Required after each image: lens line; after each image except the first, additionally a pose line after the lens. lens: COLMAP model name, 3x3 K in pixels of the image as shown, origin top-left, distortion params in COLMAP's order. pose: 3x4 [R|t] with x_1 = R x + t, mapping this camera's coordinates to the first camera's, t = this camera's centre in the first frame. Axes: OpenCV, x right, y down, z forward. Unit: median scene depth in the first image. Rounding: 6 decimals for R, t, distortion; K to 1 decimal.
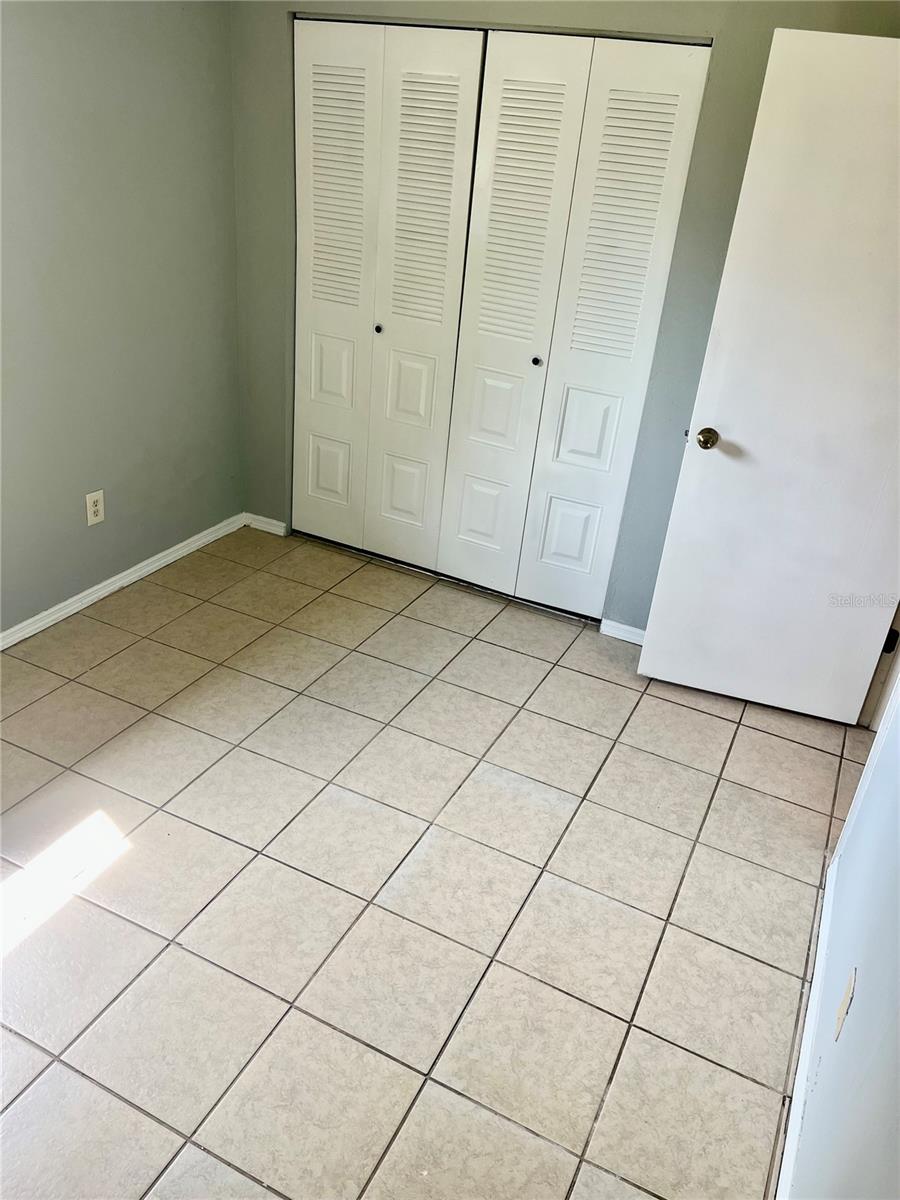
lens RADIAL K [[909.3, 0, 450.4], [0, 909.3, 601.3], [0, 0, 1]] dist [0.057756, -0.081050]
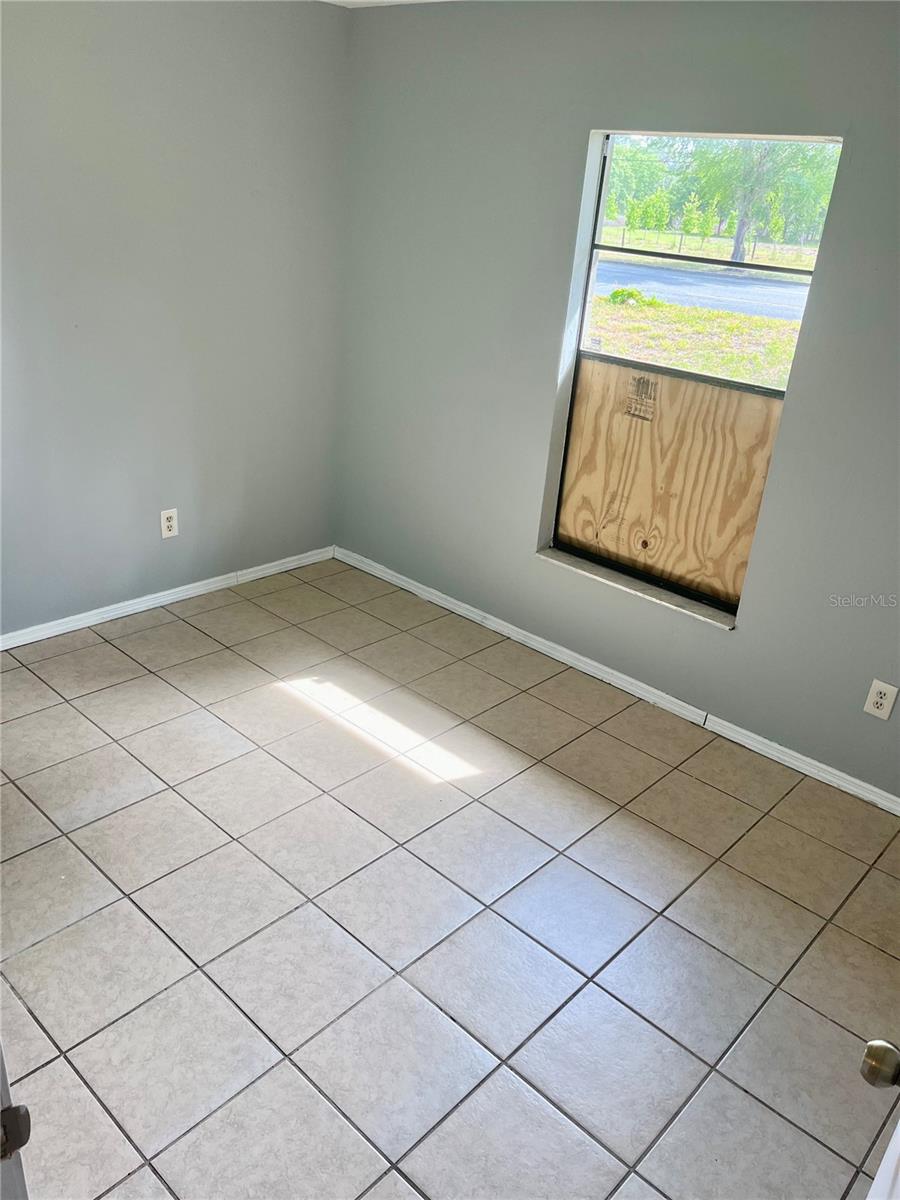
lens RADIAL K [[909.3, 0, 452.8], [0, 909.3, 597.0], [0, 0, 1]] dist [0.057756, -0.081050]
pose [[-0.279066, 0.286425, -0.916560, 0.753239], [-0.539101, 0.743142, 0.396372, -0.452479], [0.794665, 0.604732, -0.052973, 0.989193]]
